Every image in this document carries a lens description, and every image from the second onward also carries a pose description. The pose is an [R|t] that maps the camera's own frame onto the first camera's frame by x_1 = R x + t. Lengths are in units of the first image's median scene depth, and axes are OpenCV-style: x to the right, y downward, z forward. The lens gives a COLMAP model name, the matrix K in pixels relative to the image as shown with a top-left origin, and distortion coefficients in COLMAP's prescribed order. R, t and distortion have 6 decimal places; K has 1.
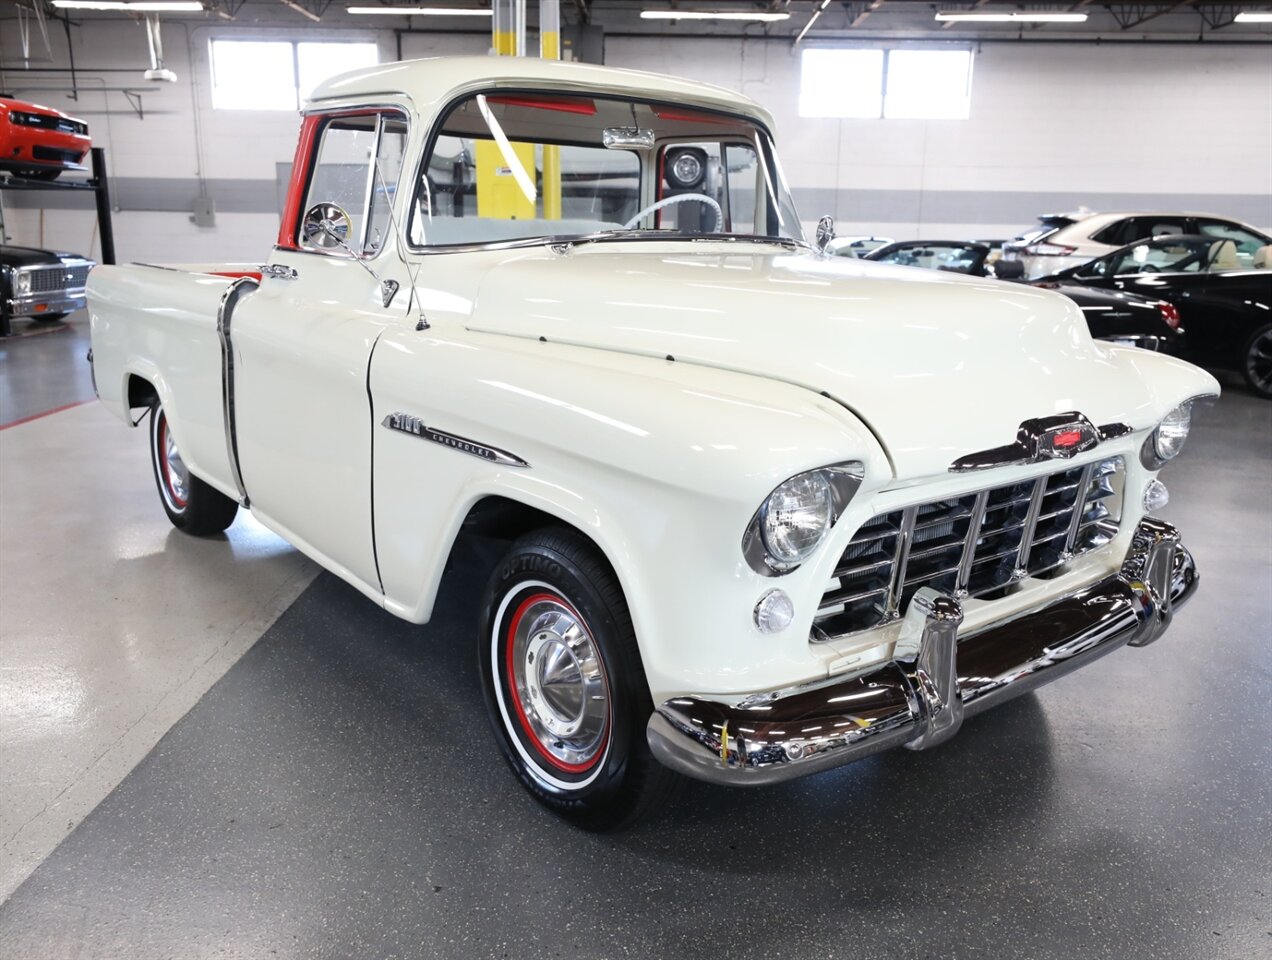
lens RADIAL K [[1060.9, 0, 636.0], [0, 1060.9, 480.0], [0, 0, 1]] dist [0.003855, 0.029323]
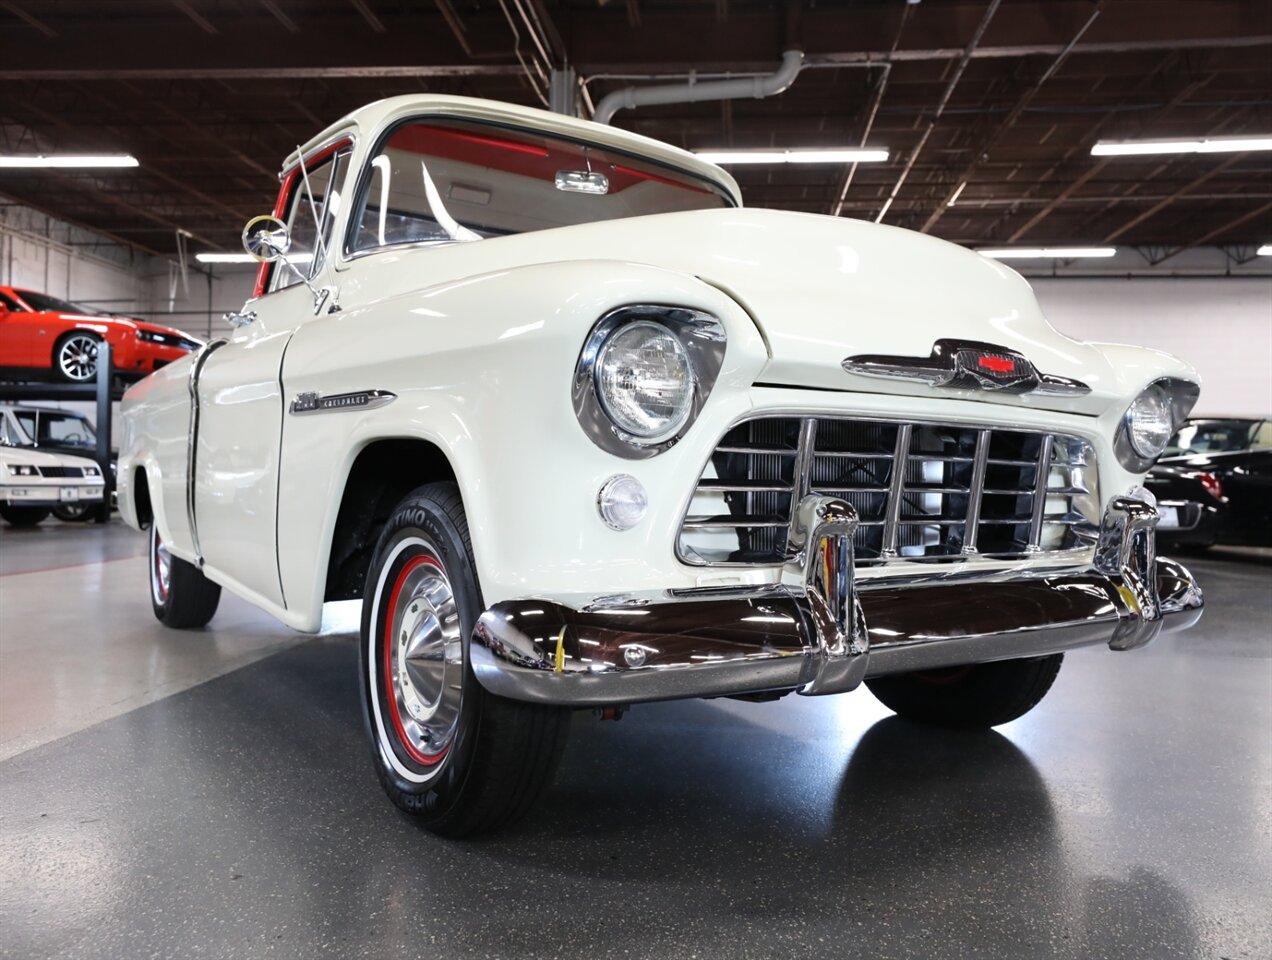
lens RADIAL K [[1003.6, 0, 636.0], [0, 1003.6, 480.0], [0, 0, 1]] dist [0.011459, 0.005142]
pose [[0.996574, 0.003254, -0.082643, 0.112941], [-0.022343, 0.972665, -0.231135, 0.159846], [0.079631, 0.232190, 0.969405, 0.123457]]
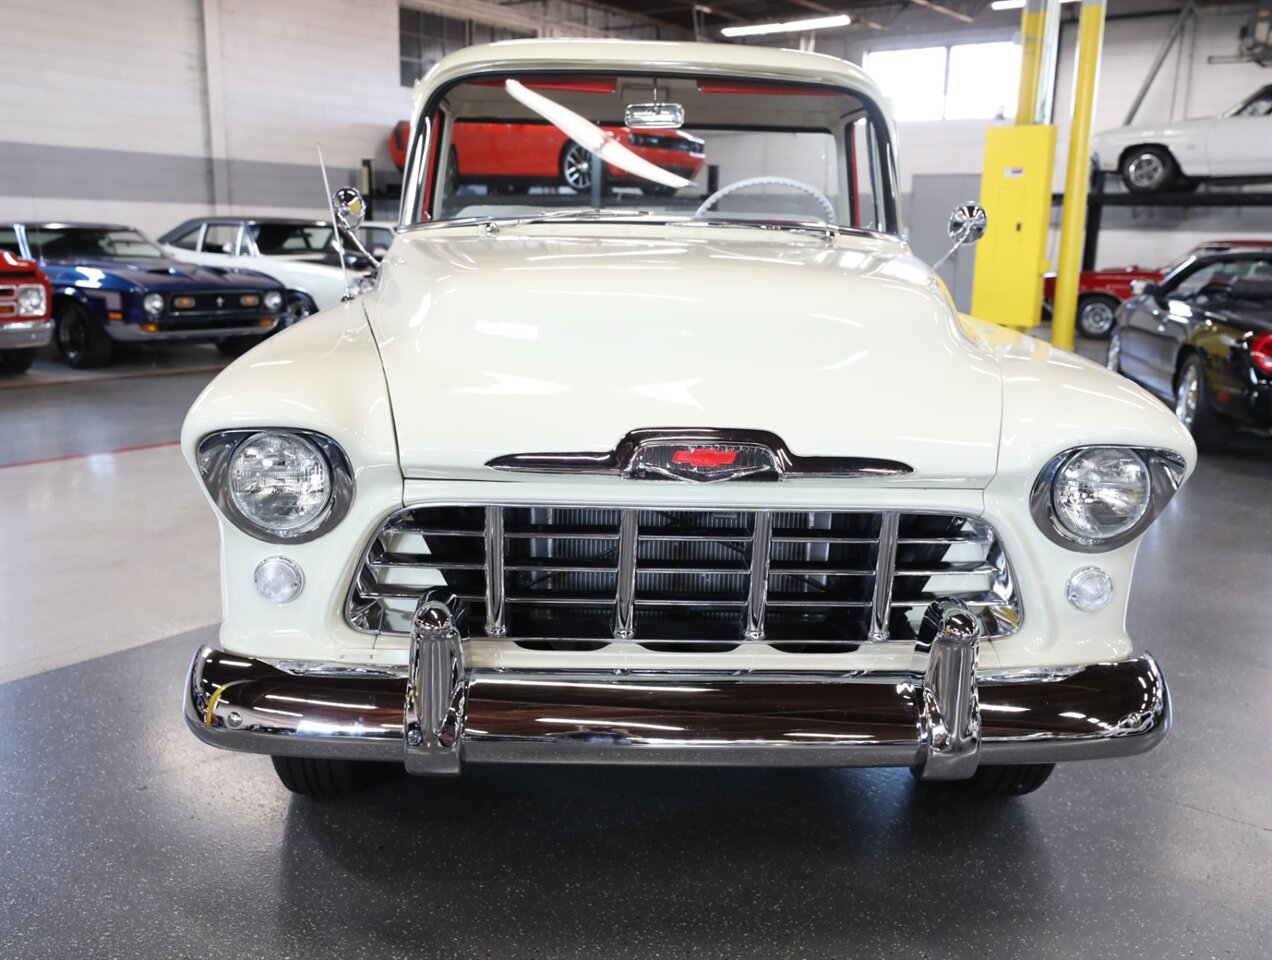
lens RADIAL K [[1131.3, 0, 634.0], [0, 1131.3, 516.9], [0, 0, 1]] dist [0.027358, 0.000643]
pose [[0.802809, 0.151516, -0.576664, 0.542155], [-0.152772, 0.987158, 0.046688, -0.018129], [0.576332, 0.050617, 0.815647, 0.179082]]
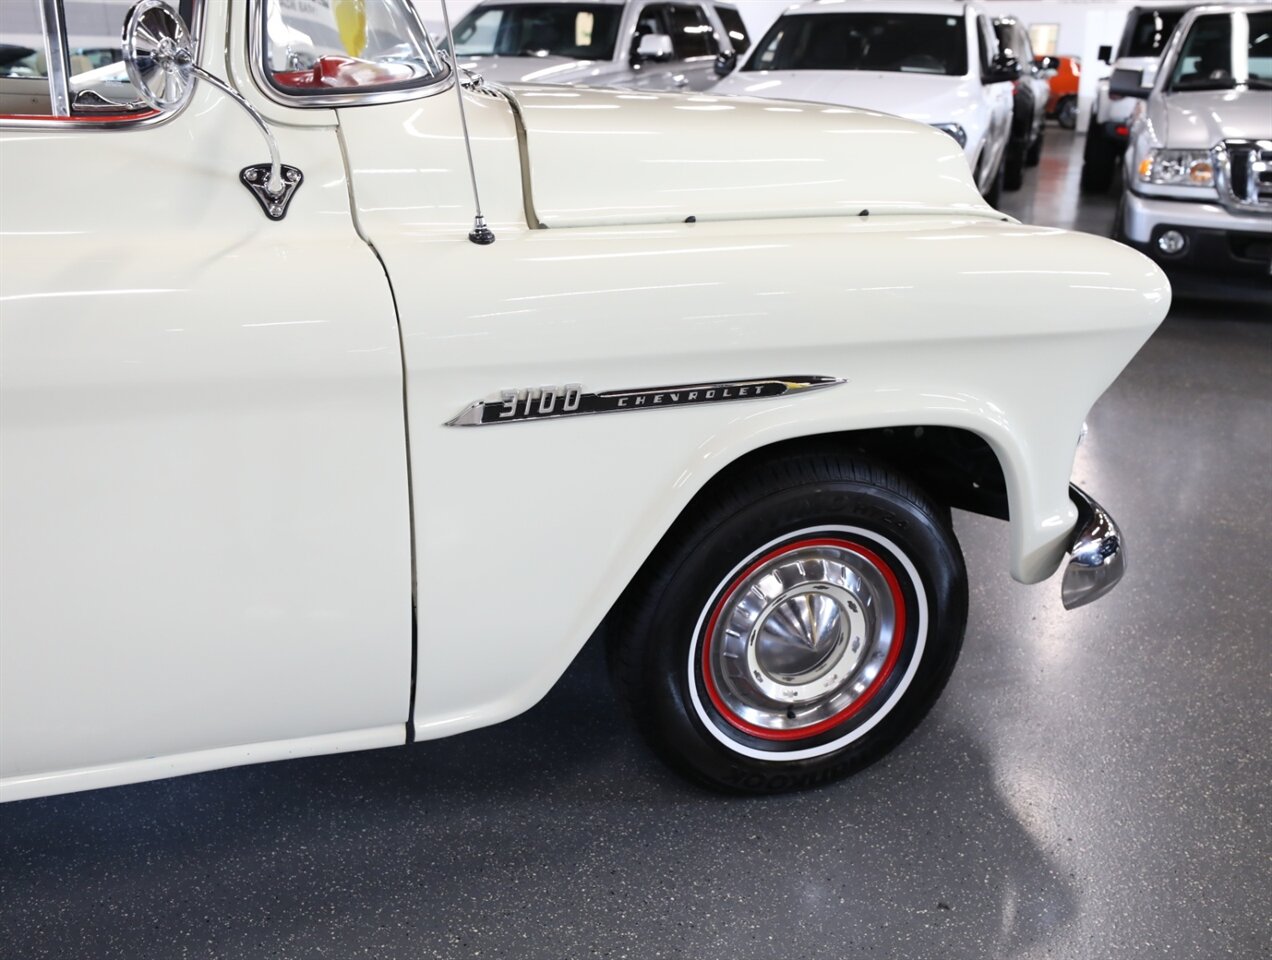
lens RADIAL K [[1134.1, 0, 650.2], [0, 1134.1, 476.0], [0, 0, 1]] dist [0.007763, 0.002168]
pose [[0.351523, -0.344643, 0.870432, -0.563488], [0.217603, 0.934385, 0.282086, -0.133507], [-0.910538, 0.090249, 0.403454, 0.512774]]
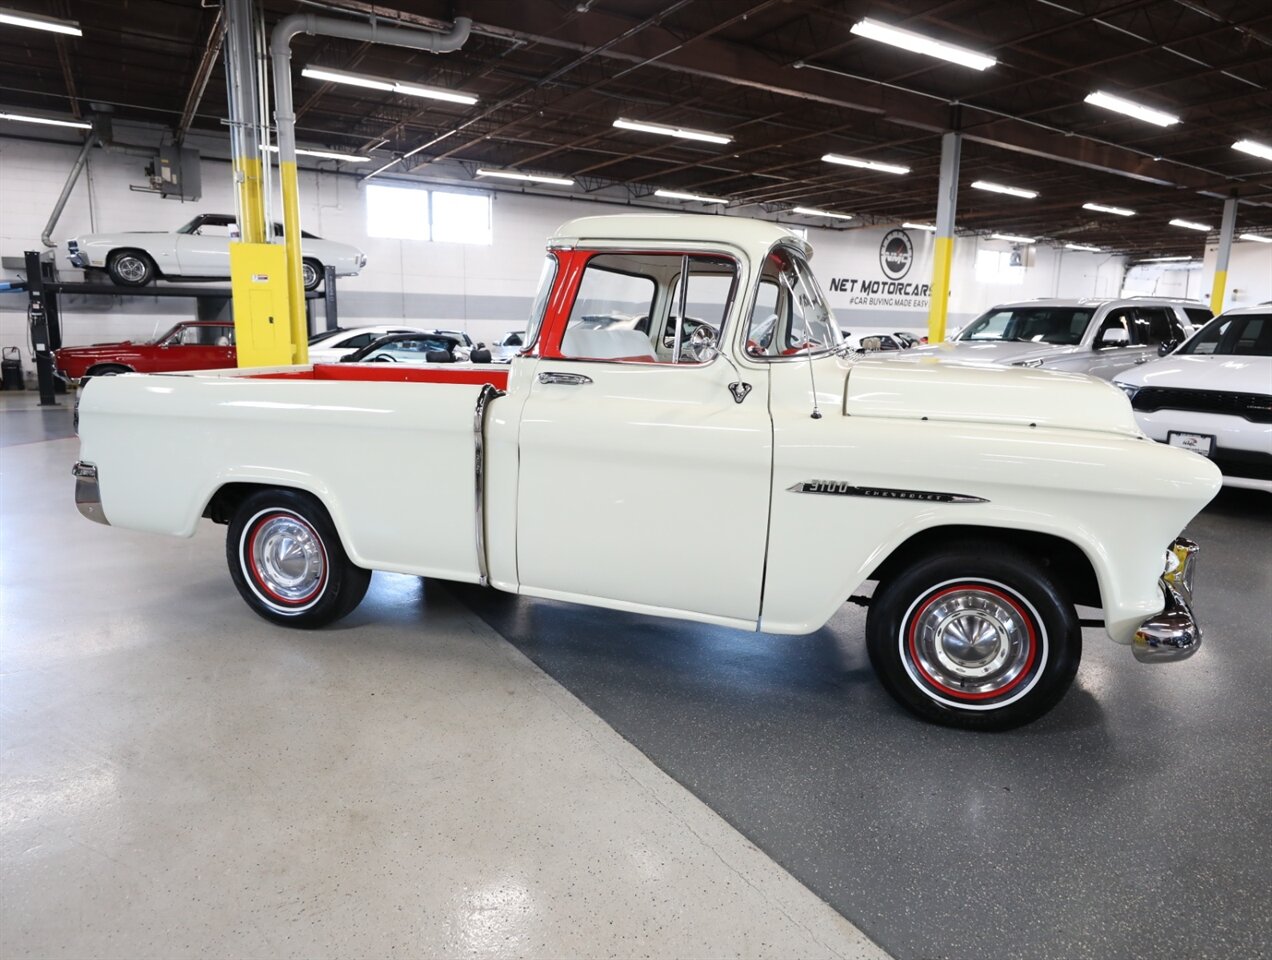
lens RADIAL K [[806.8, 0, 636.0], [0, 806.8, 480.0], [0, 0, 1]] dist [-0.004540, -0.001848]
pose [[0.827617, -0.111474, 0.550113, -0.739591], [0.131027, 0.991372, 0.003768, -0.073053], [-0.545786, 0.068961, 0.835082, 0.193897]]
